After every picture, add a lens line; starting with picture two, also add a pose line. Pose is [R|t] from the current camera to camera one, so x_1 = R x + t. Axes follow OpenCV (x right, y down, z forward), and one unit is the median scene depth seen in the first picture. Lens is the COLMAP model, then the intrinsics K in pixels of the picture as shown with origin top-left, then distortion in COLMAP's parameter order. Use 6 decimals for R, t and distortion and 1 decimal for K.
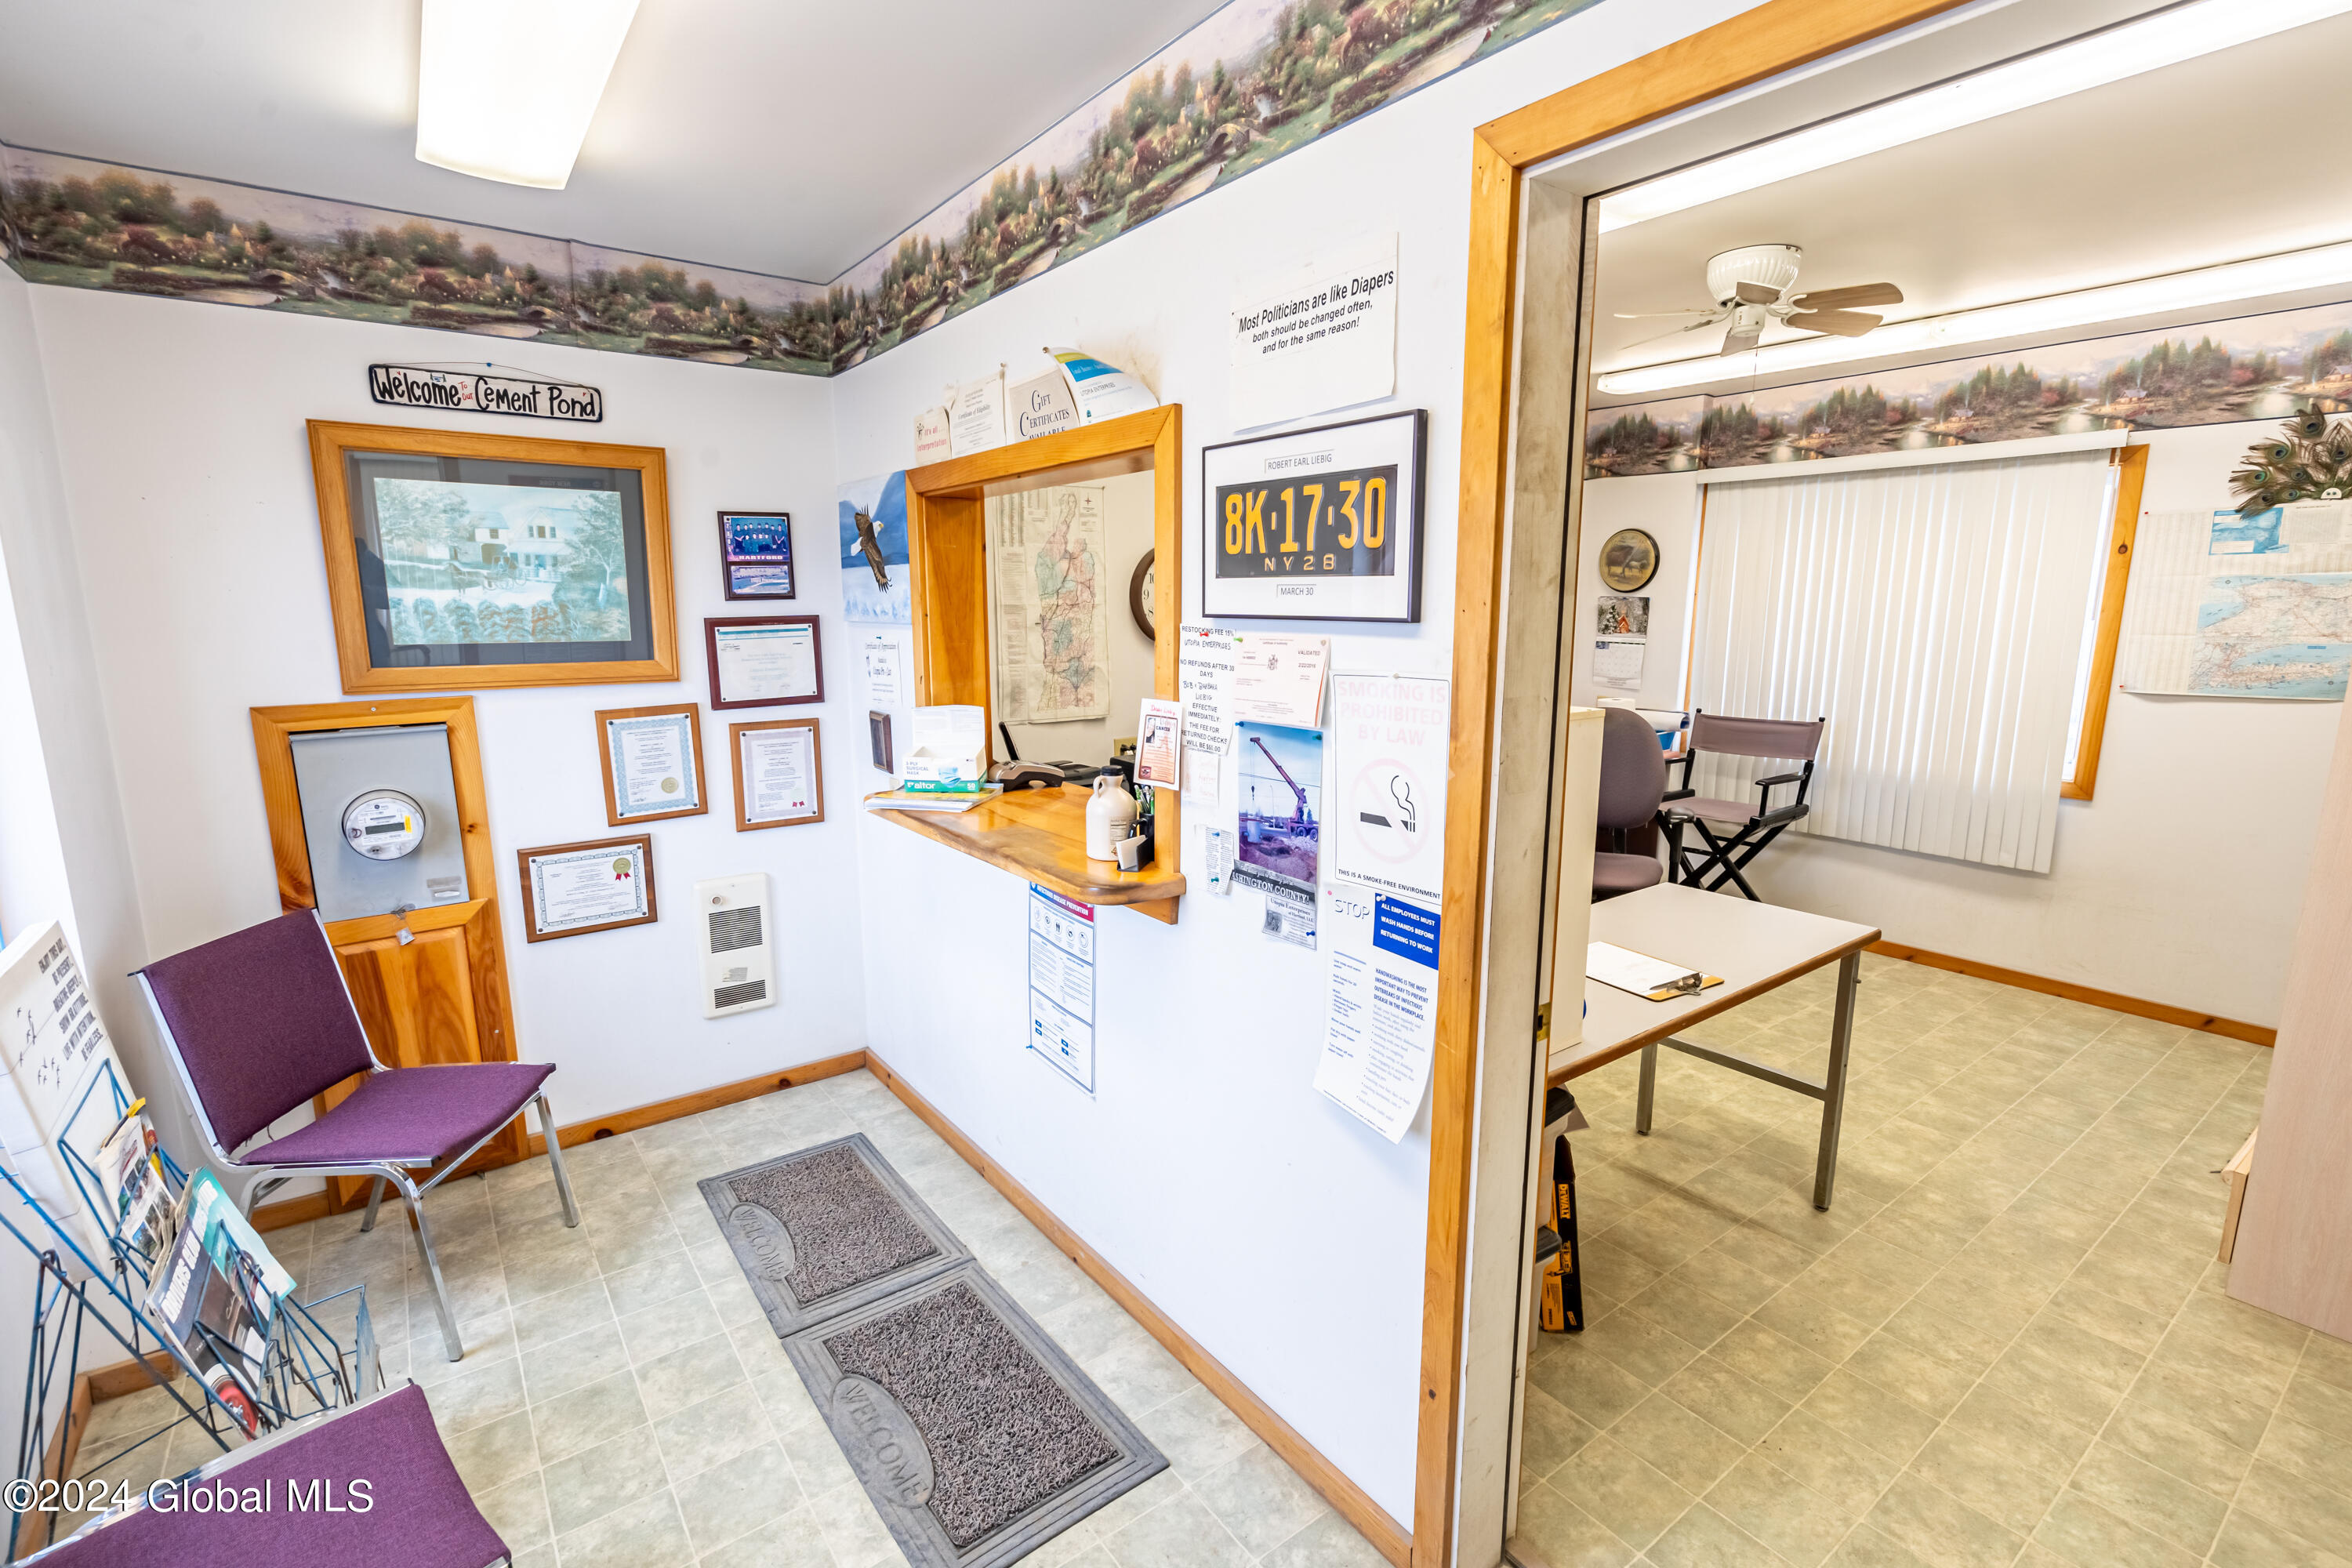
lens RADIAL K [[1059.0, 0, 1176.6], [0, 1059.0, 789.5], [0, 0, 1]] dist [-0.000414, 0.000010]
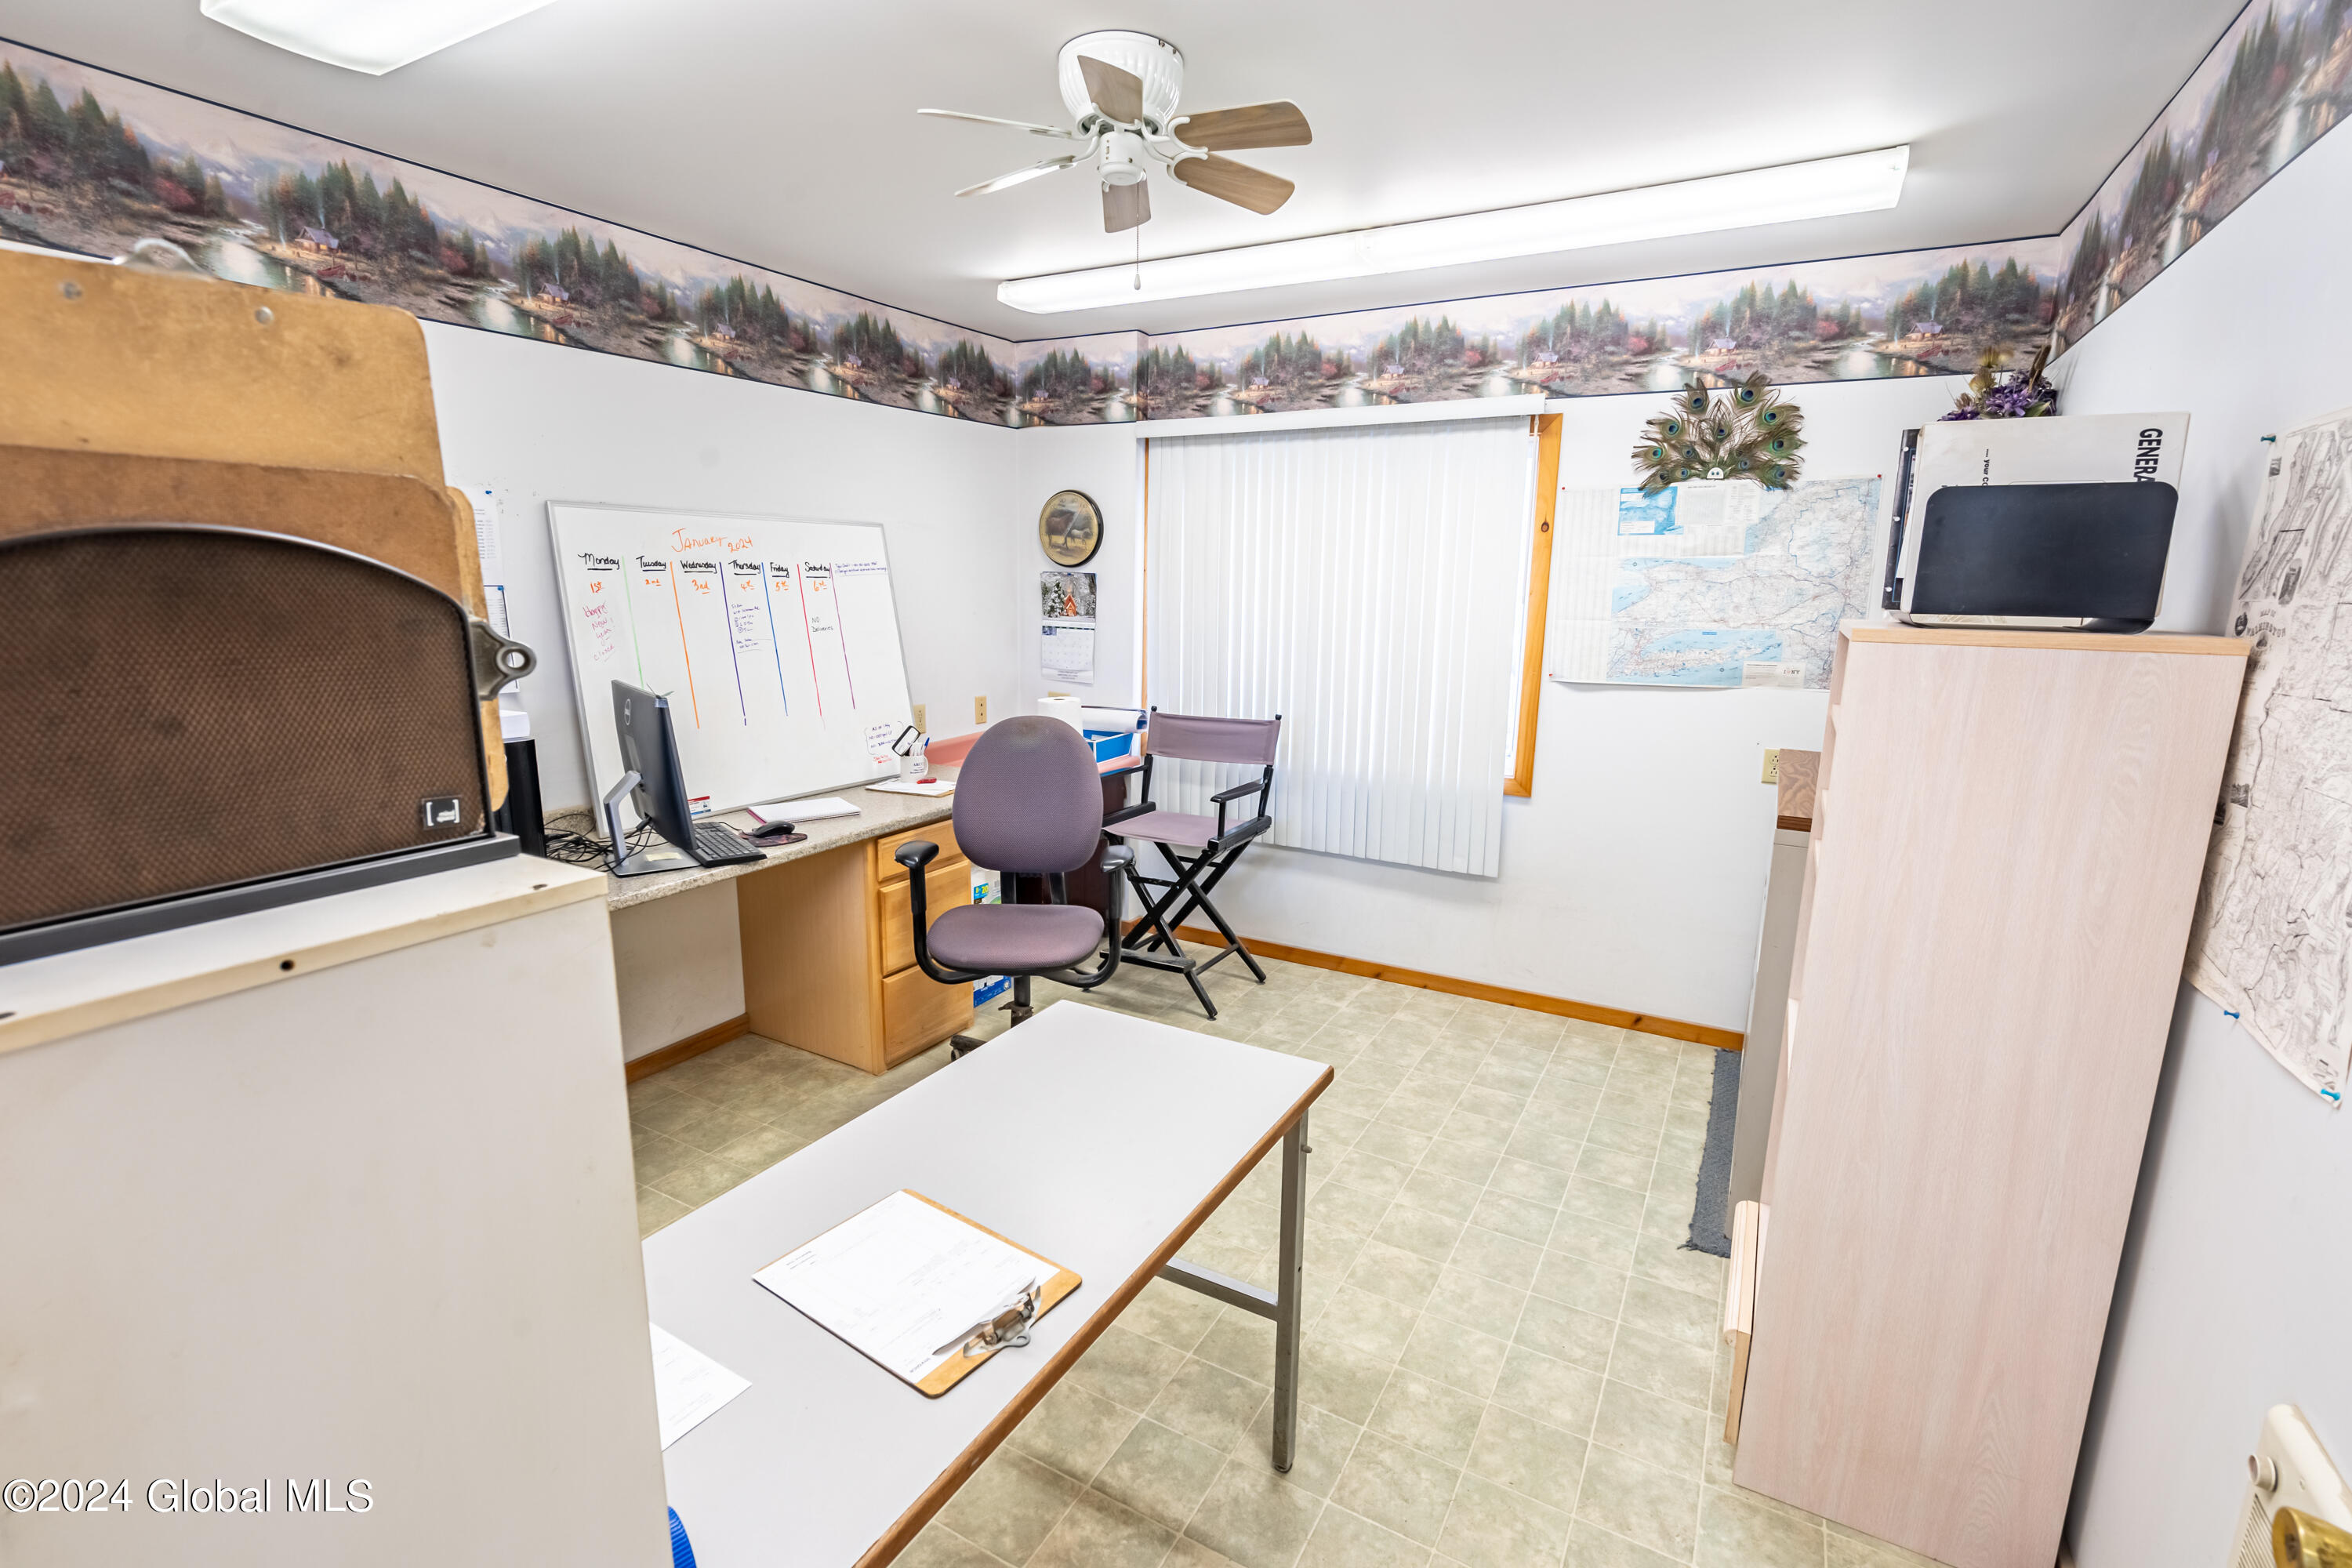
lens RADIAL K [[1059.0, 0, 1175.0], [0, 1059.0, 788.2], [0, 0, 1]] dist [-0.000414, 0.000010]
pose [[0.912253, -0.068549, 0.403852, 0.205107], [0.059851, 0.997623, 0.034138, -0.049205], [-0.405232, -0.006972, 0.914187, 0.277850]]
